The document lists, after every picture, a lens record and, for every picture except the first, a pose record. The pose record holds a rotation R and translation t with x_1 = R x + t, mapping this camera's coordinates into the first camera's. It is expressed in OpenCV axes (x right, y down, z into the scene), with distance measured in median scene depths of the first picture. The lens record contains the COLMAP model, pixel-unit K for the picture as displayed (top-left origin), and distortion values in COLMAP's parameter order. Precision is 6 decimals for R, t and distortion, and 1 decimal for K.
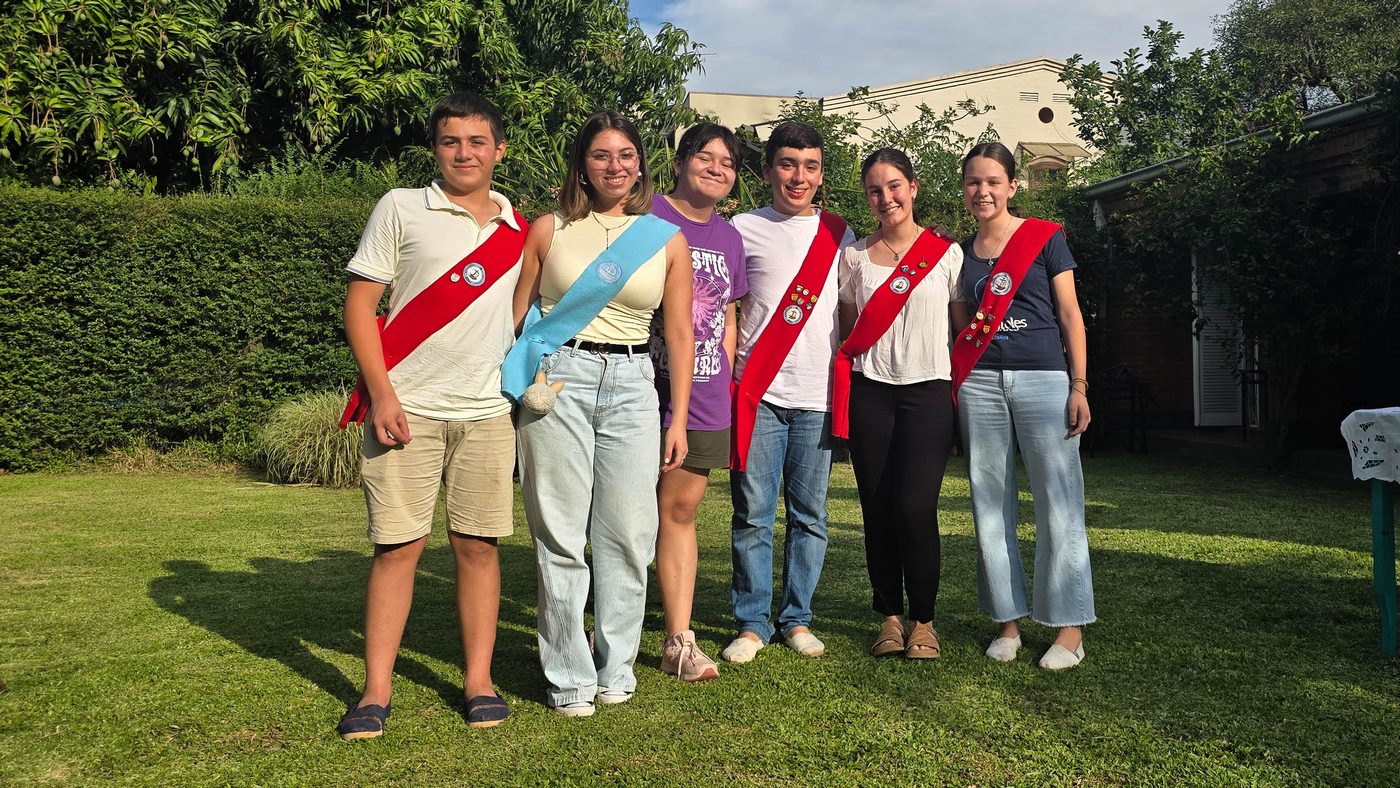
lens RADIAL K [[1240.8, 0, 847.9], [0, 1240.8, 352.8], [0, 0, 1]] dist [0.052038, -0.058989]
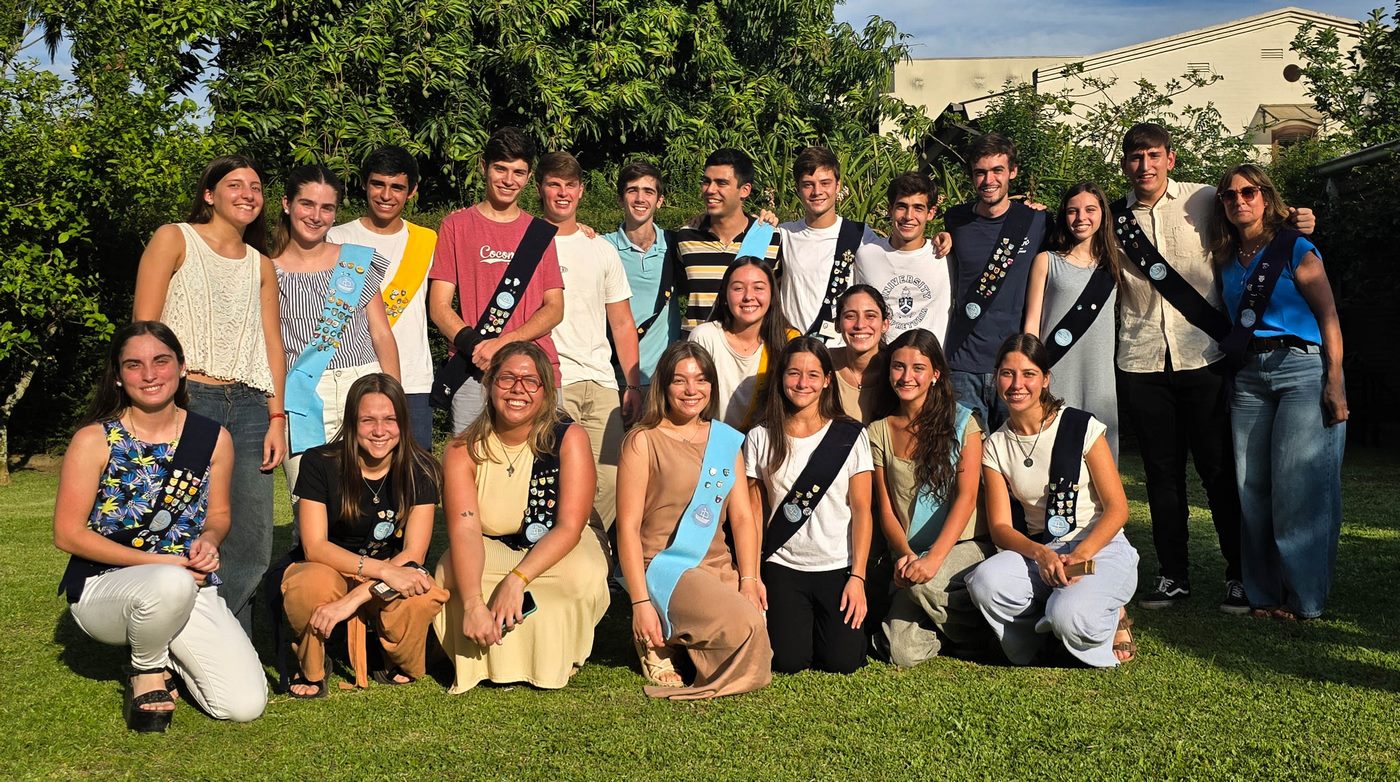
lens RADIAL K [[1414.6, 0, 769.3], [0, 1414.6, 393.1], [0, 0, 1]] dist [0.085616, -0.176492]
pose [[0.976778, -0.004996, -0.214194, 0.018180], [0.013370, 0.999201, 0.037664, -0.007210], [0.213835, -0.039653, 0.976065, -0.168743]]
